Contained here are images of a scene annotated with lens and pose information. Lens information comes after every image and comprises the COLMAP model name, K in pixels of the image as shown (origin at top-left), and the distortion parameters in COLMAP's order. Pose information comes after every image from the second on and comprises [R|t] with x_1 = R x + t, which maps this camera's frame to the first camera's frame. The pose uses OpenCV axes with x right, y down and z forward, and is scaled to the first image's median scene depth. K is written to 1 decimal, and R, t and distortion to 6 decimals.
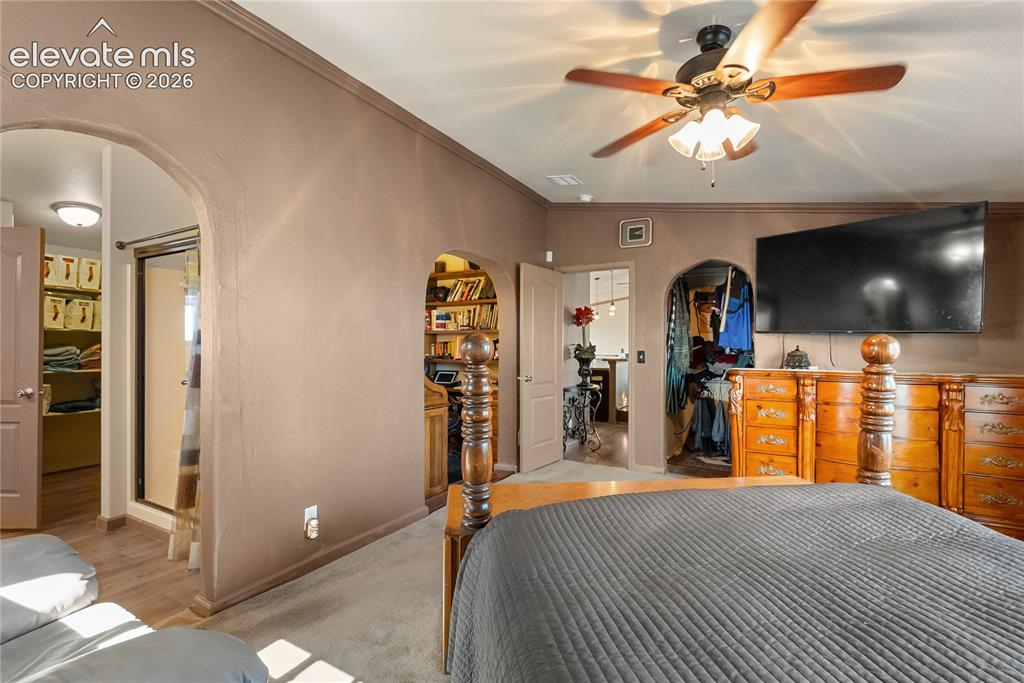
lens RADIAL K [[460.7, 0, 517.8], [0, 460.7, 349.8], [0, 0, 1]] dist [-0.009858, 0.000398]
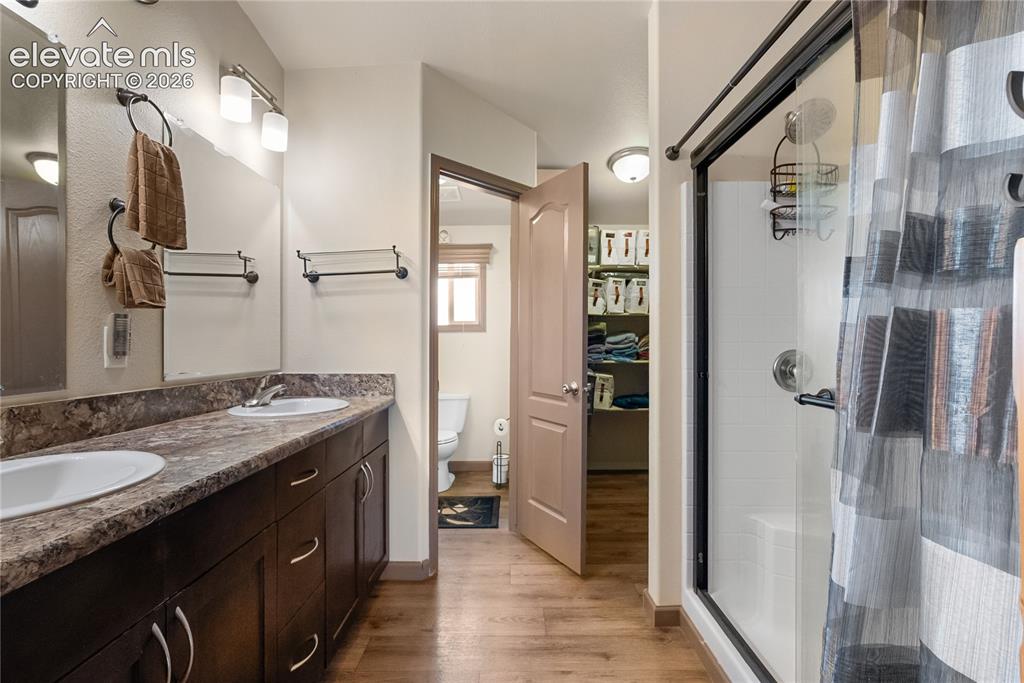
lens RADIAL K [[469.4, 0, 511.2], [0, 469.4, 345.8], [0, 0, 1]] dist [-0.000593, 0.000011]
pose [[0.490119, -0.001553, -0.871654, -0.315644], [0.002108, 0.999998, -0.000597, 0.017796], [0.871653, -0.001545, 0.490121, 0.371083]]
